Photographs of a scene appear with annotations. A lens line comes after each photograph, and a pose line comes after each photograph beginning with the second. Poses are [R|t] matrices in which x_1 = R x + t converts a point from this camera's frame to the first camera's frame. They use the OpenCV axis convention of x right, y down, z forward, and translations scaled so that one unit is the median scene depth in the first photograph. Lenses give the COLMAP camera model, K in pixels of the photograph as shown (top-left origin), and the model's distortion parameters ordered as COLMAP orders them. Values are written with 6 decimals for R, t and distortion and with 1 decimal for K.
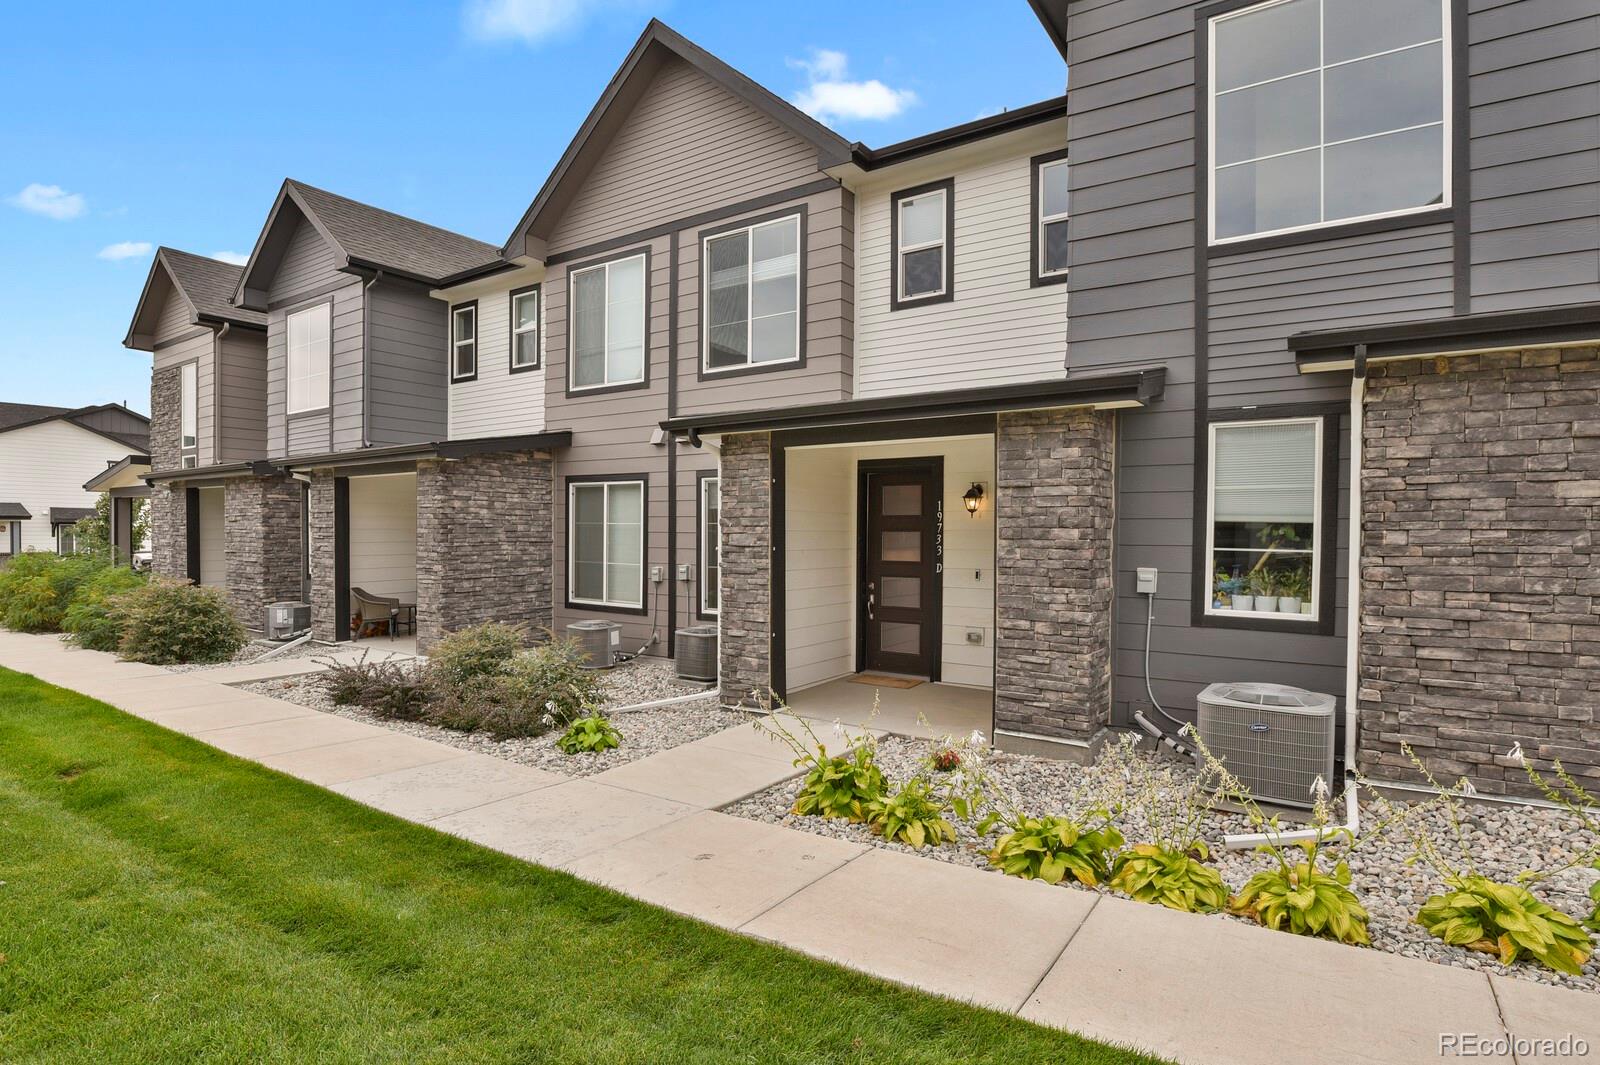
lens RADIAL K [[809.9, 0, 789.5], [0, 809.9, 539.5], [0, 0, 1]] dist [-0.031750, -0.000510]
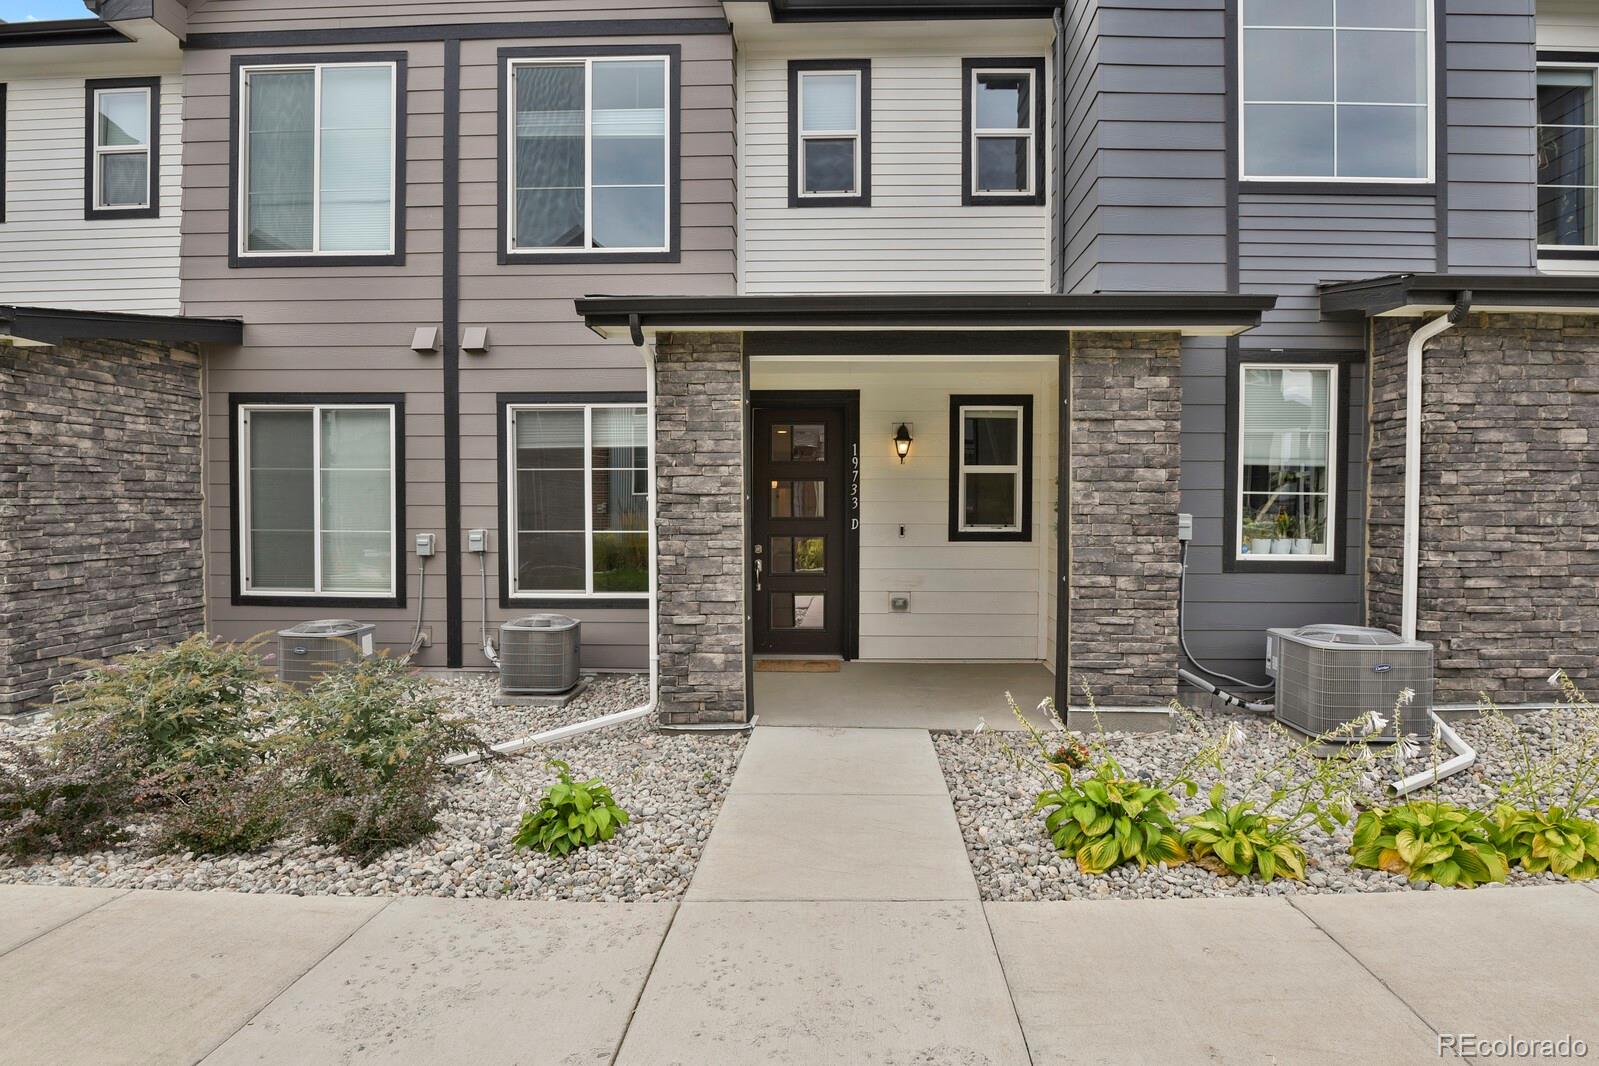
lens RADIAL K [[815.2, 0, 802.8], [0, 815.2, 522.8], [0, 0, 1]] dist [-0.031453, -0.001122]
pose [[0.842501, -0.016830, 0.538432, -0.434999], [0.008251, 0.999798, 0.018339, 0.024923], [-0.538631, -0.011008, 0.842470, 0.440505]]
